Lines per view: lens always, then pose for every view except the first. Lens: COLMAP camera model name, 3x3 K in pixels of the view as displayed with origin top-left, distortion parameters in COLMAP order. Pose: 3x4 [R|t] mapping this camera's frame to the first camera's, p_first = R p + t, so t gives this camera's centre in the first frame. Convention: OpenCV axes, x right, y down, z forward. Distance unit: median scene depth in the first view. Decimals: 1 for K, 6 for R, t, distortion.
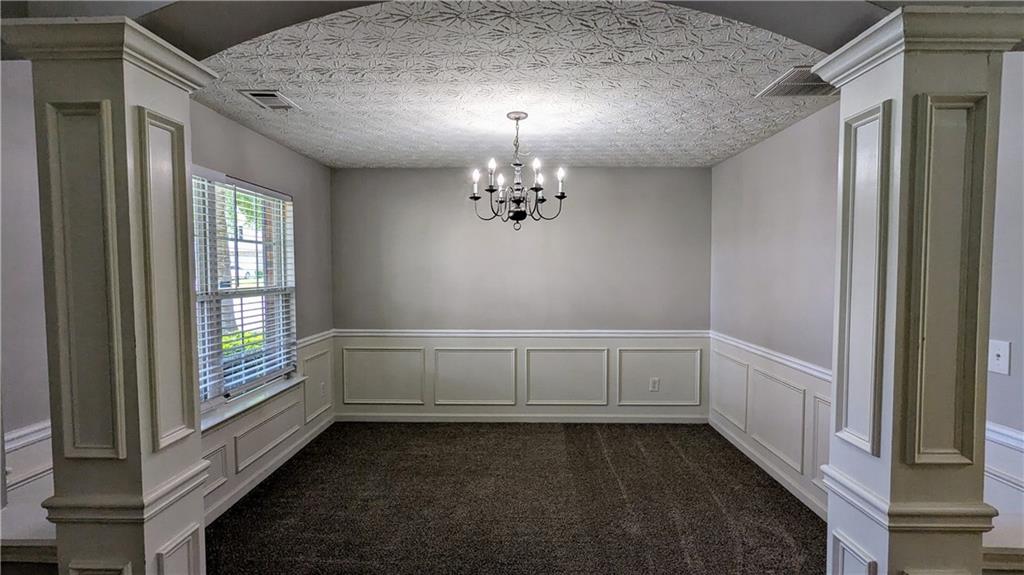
lens RADIAL K [[482.4, 0, 514.8], [0, 482.4, 291.8], [0, 0, 1]] dist [0.002589, 0.000160]
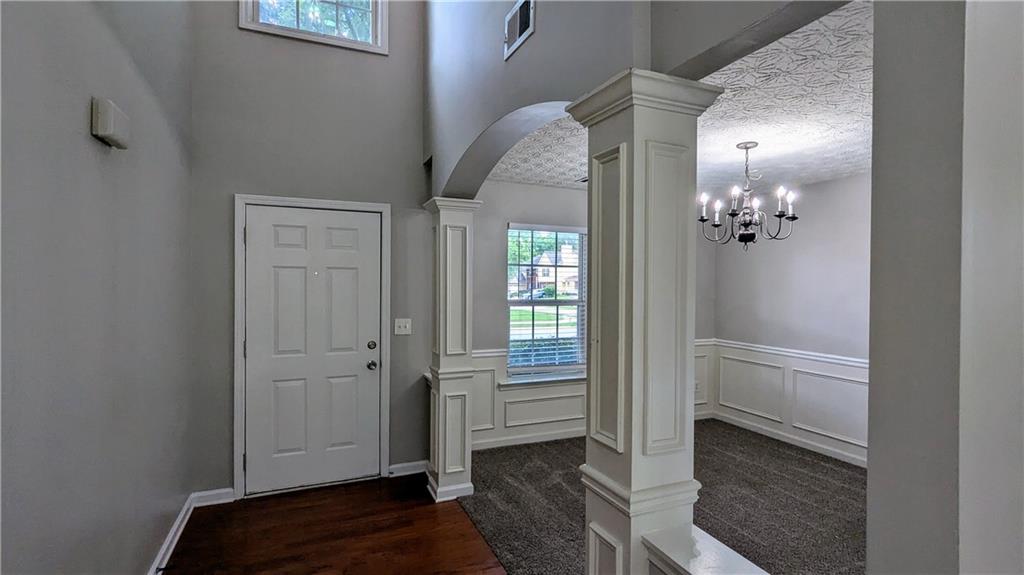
lens RADIAL K [[482.4, 0, 514.8], [0, 482.4, 291.8], [0, 0, 1]] dist [0.002589, 0.000160]
pose [[0.417272, 0.014998, -0.908658, 0.757194], [-0.050330, 0.998711, -0.006628, -0.006131], [0.907387, 0.048499, 0.417488, 0.097616]]
